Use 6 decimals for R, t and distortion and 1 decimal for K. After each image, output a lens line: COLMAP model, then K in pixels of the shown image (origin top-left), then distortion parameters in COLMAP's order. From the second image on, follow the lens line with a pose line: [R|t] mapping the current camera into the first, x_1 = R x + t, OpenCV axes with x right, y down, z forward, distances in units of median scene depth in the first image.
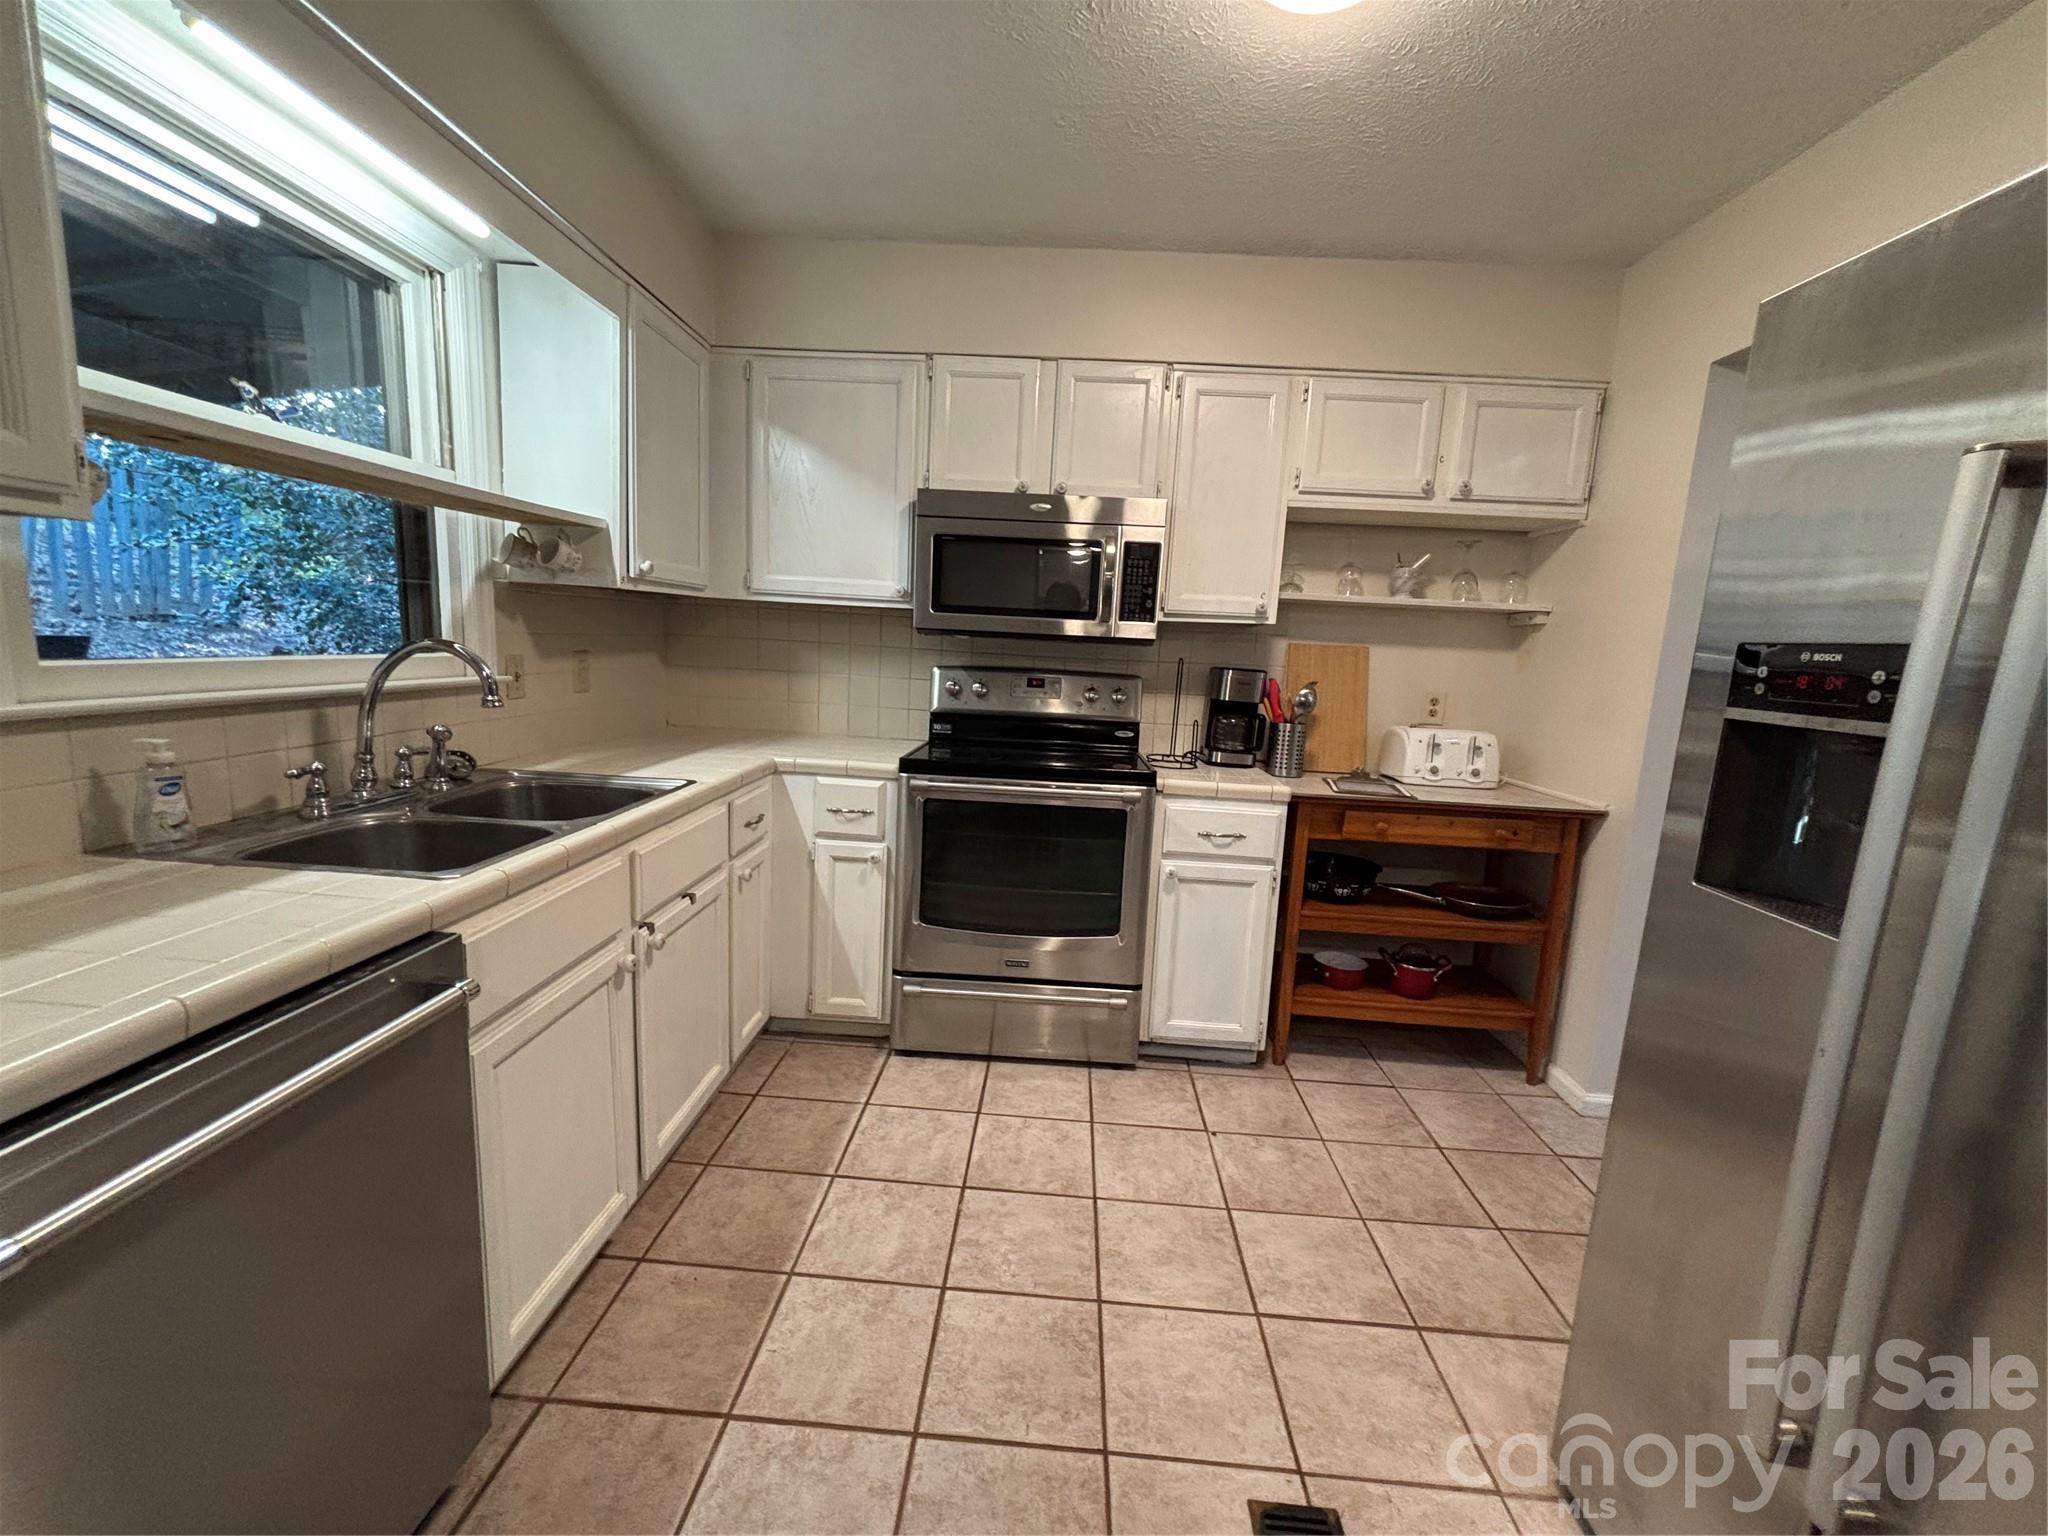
lens RADIAL K [[825.6, 0, 1025.6], [0, 825.6, 771.8], [0, 0, 1]] dist [0.001918, -0.000854]
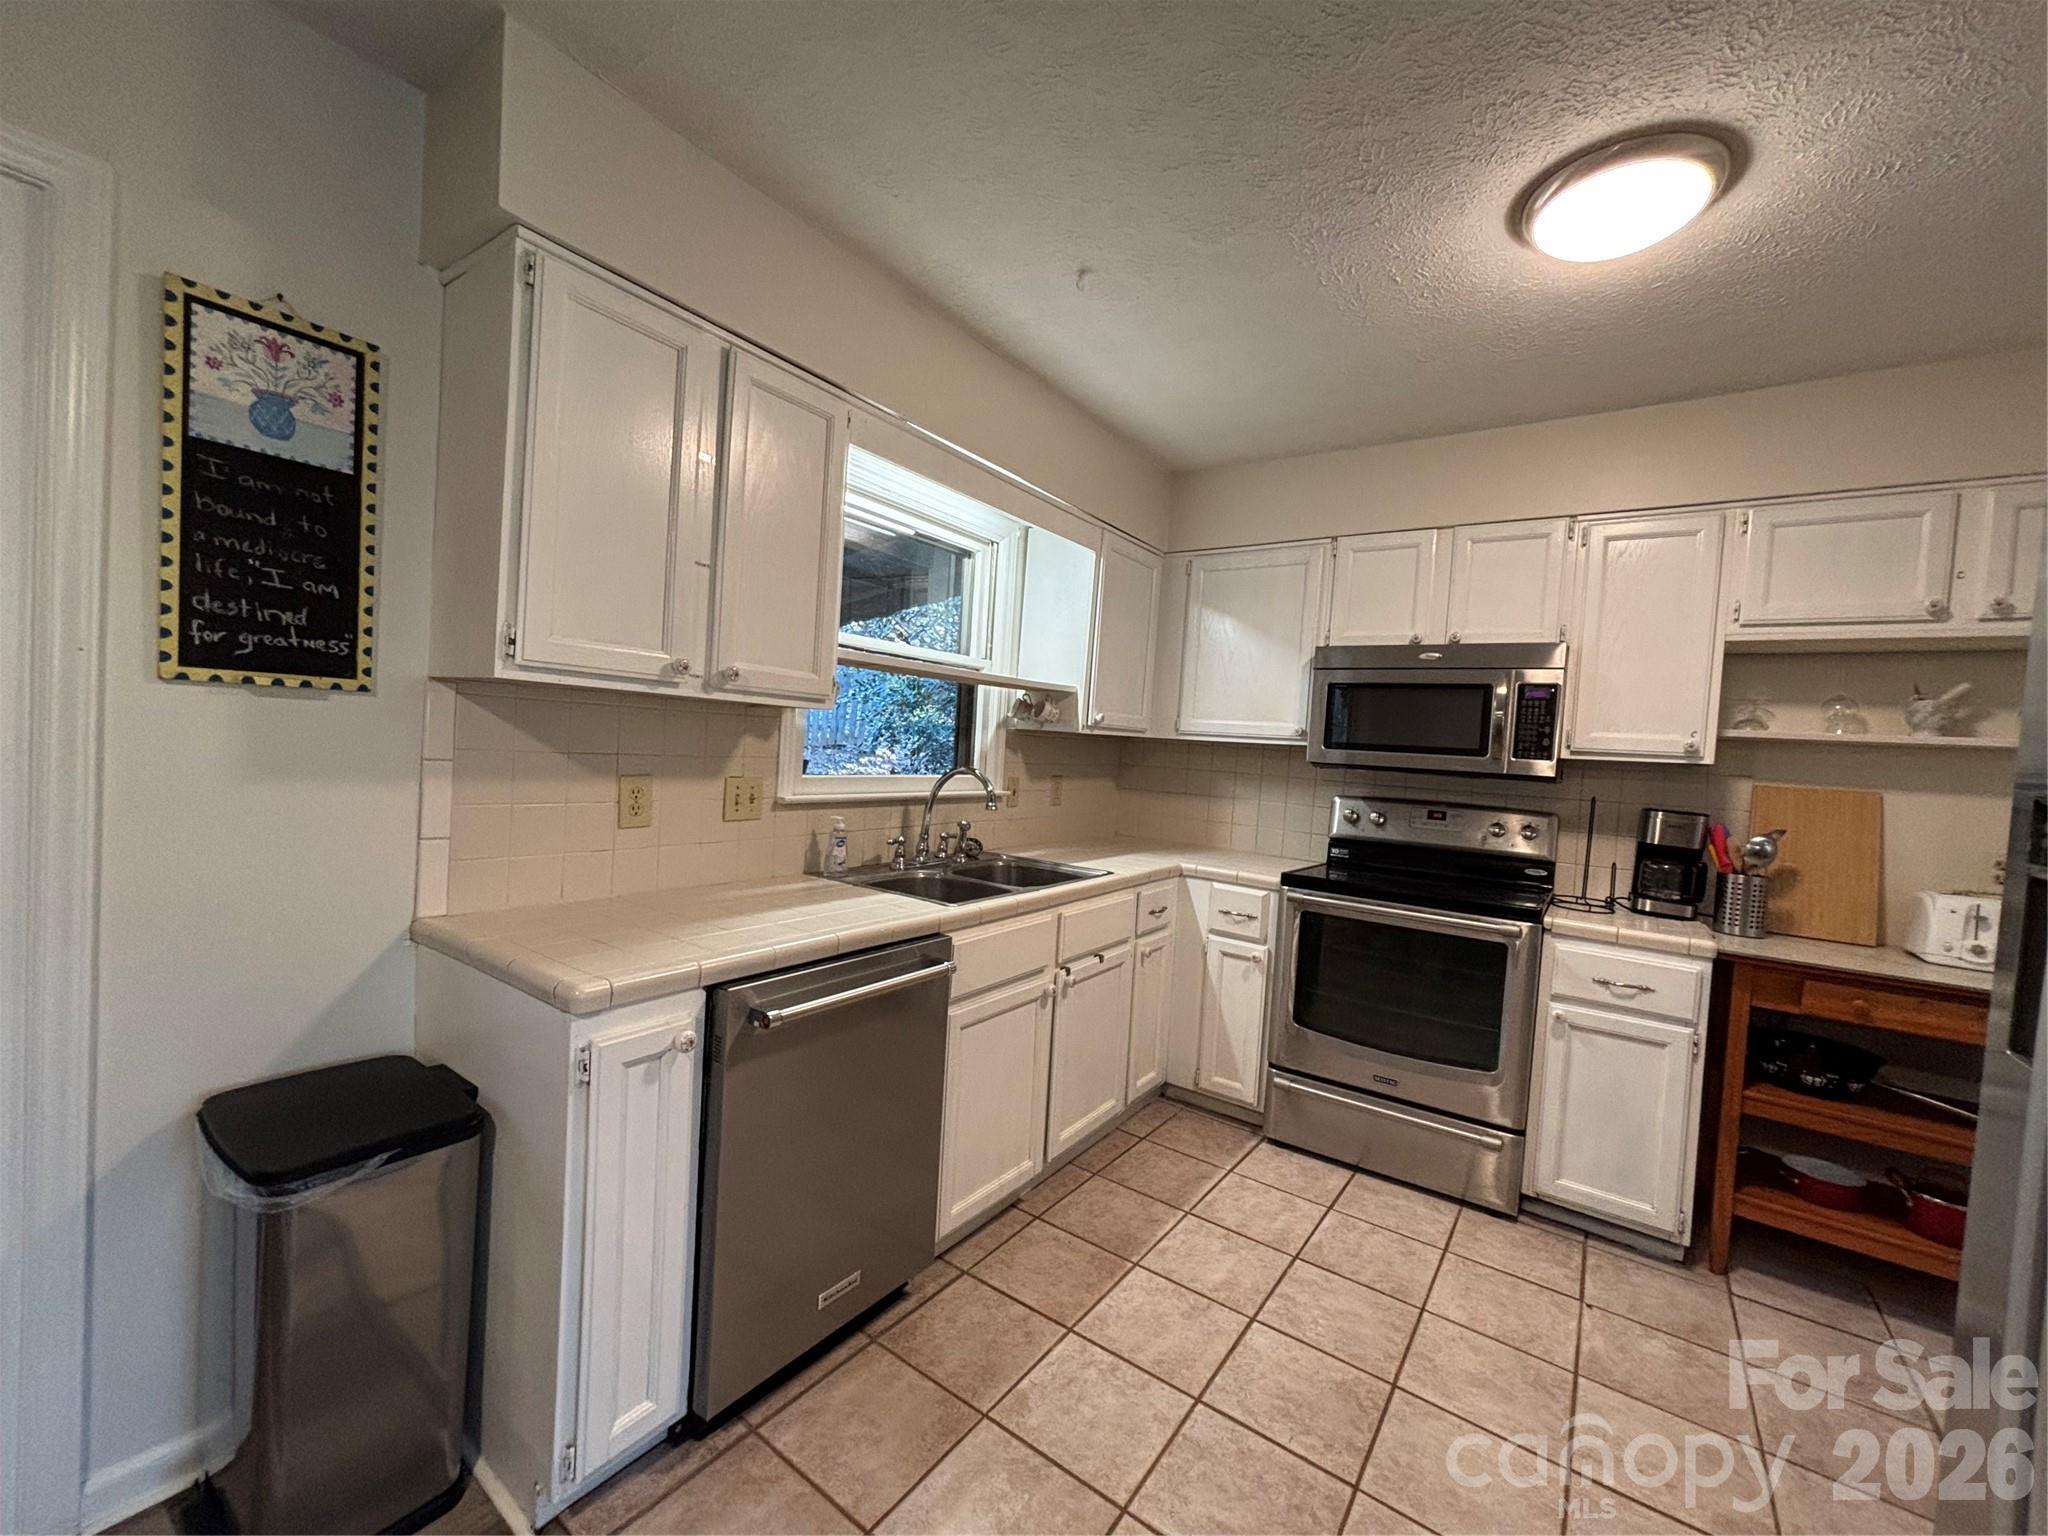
lens RADIAL K [[825.6, 0, 1021.3], [0, 825.6, 765.6], [0, 0, 1]] dist [0.001918, -0.000854]
pose [[0.838238, 0.016669, -0.545050, 0.182452], [-0.103959, 0.986086, -0.129723, 0.025547], [0.535303, 0.165401, 0.828307, -0.201547]]
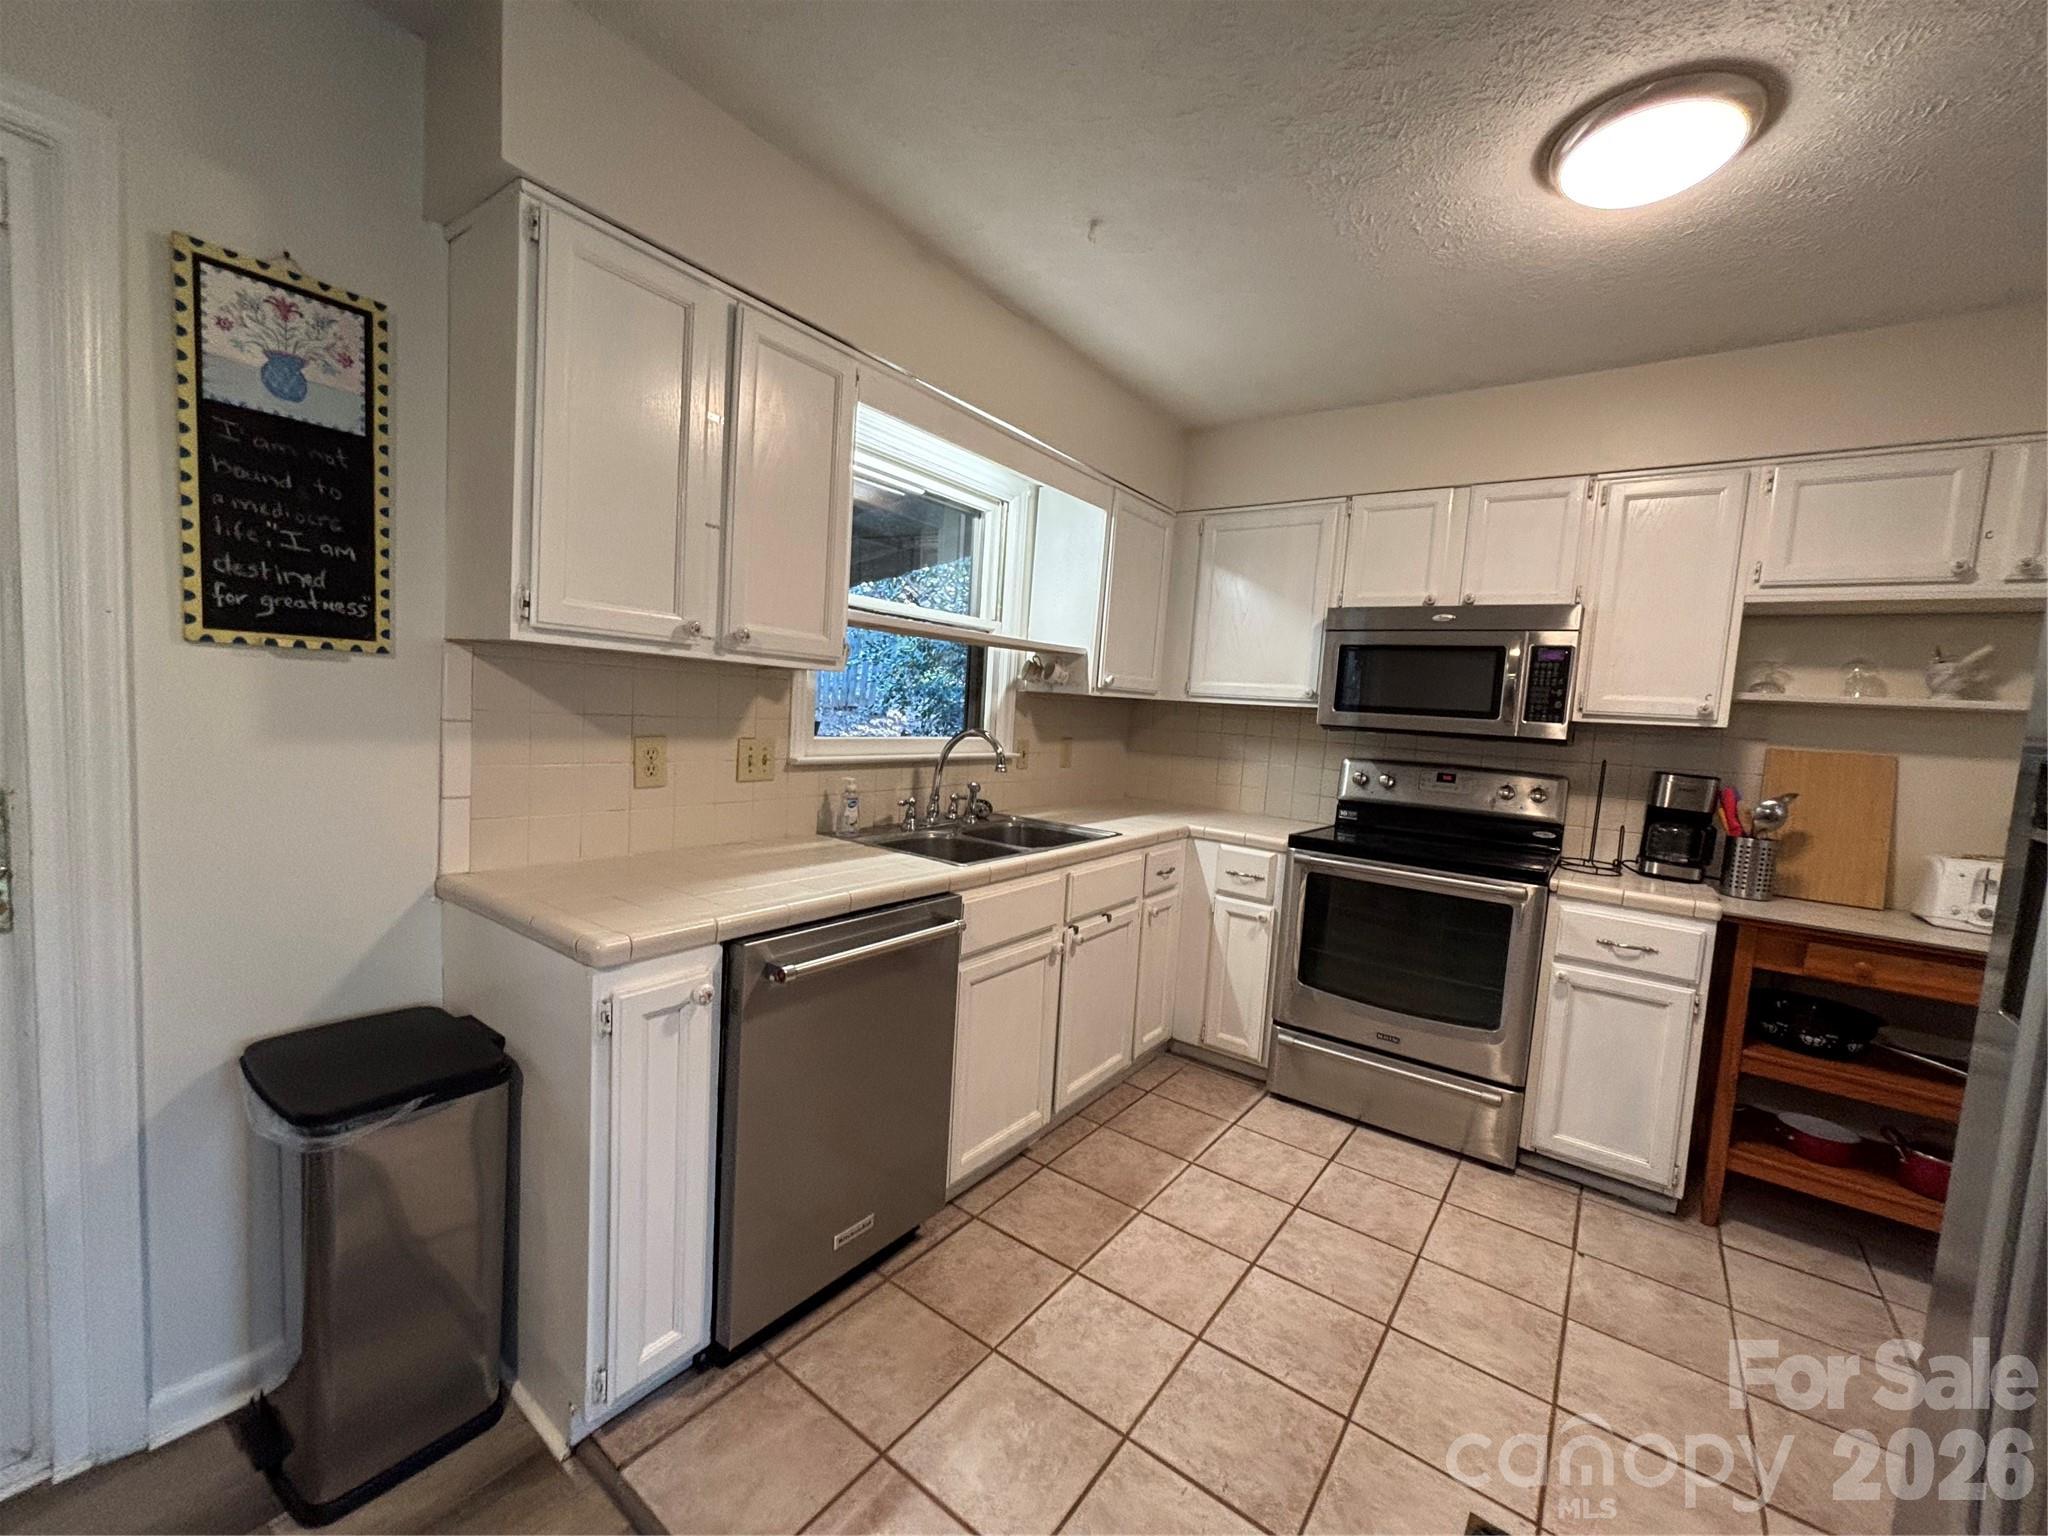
lens RADIAL K [[825.6, 0, 1021.0], [0, 825.6, 765.9], [0, 0, 1]] dist [0.001918, -0.000854]
pose [[0.830774, 0.044198, -0.554853, 0.188010], [-0.107602, 0.990791, -0.082186, 0.026030], [0.546111, 0.127981, 0.827879, -0.206582]]
